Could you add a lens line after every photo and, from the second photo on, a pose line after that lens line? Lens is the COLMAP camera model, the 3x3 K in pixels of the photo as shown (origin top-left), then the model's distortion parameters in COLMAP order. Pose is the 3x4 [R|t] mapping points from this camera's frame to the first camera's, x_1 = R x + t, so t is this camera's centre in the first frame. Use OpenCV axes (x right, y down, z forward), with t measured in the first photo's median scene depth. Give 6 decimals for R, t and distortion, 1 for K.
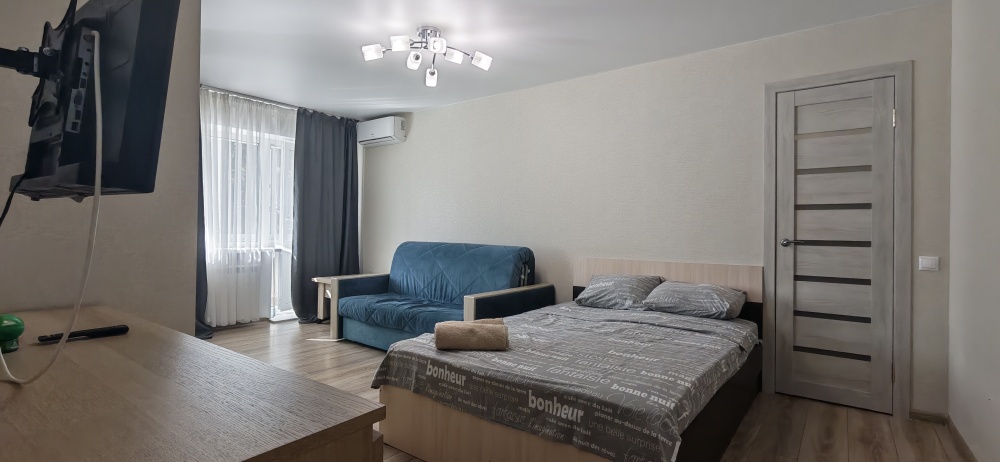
lens RADIAL K [[460.8, 0, 501.0], [0, 460.8, 227.0], [0, 0, 1]] dist [-0.000235, -0.000040]
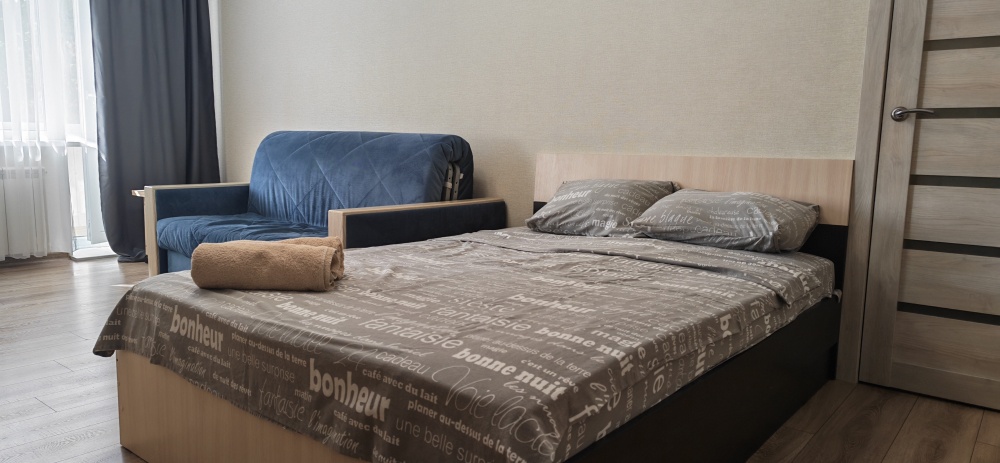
lens RADIAL K [[682.6, 0, 484.3], [0, 682.6, 234.6], [0, 0, 1]] dist [0.038904, -0.002645]
pose [[0.998971, 0.012528, -0.043578, 0.173667], [-0.006439, 0.990531, 0.137138, 0.066629], [0.044884, -0.136716, 0.989593, 0.162902]]
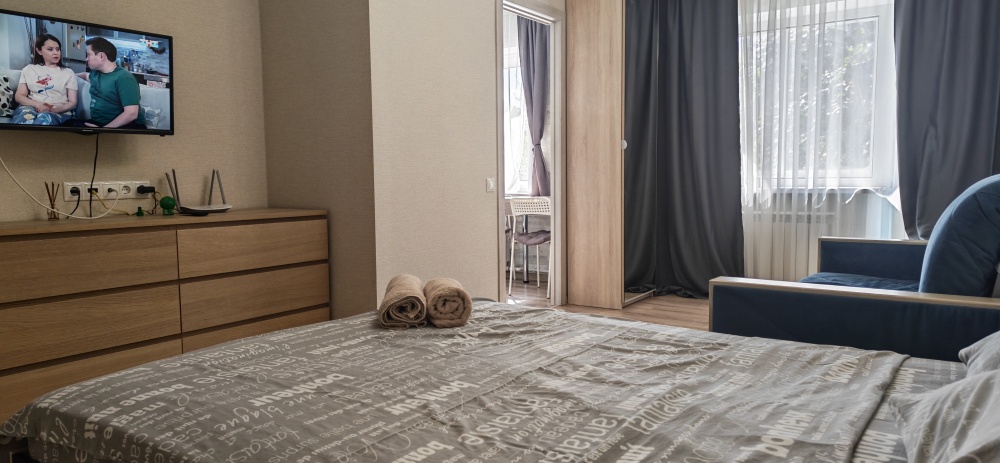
lens RADIAL K [[682.6, 0, 484.3], [0, 682.6, 234.6], [0, 0, 1]] dist [0.038904, -0.002645]
pose [[0.016313, 0.072840, -0.997210, 0.678825], [0.017400, 0.997171, 0.073122, 0.058982], [0.999716, -0.018544, 0.014999, 0.838069]]
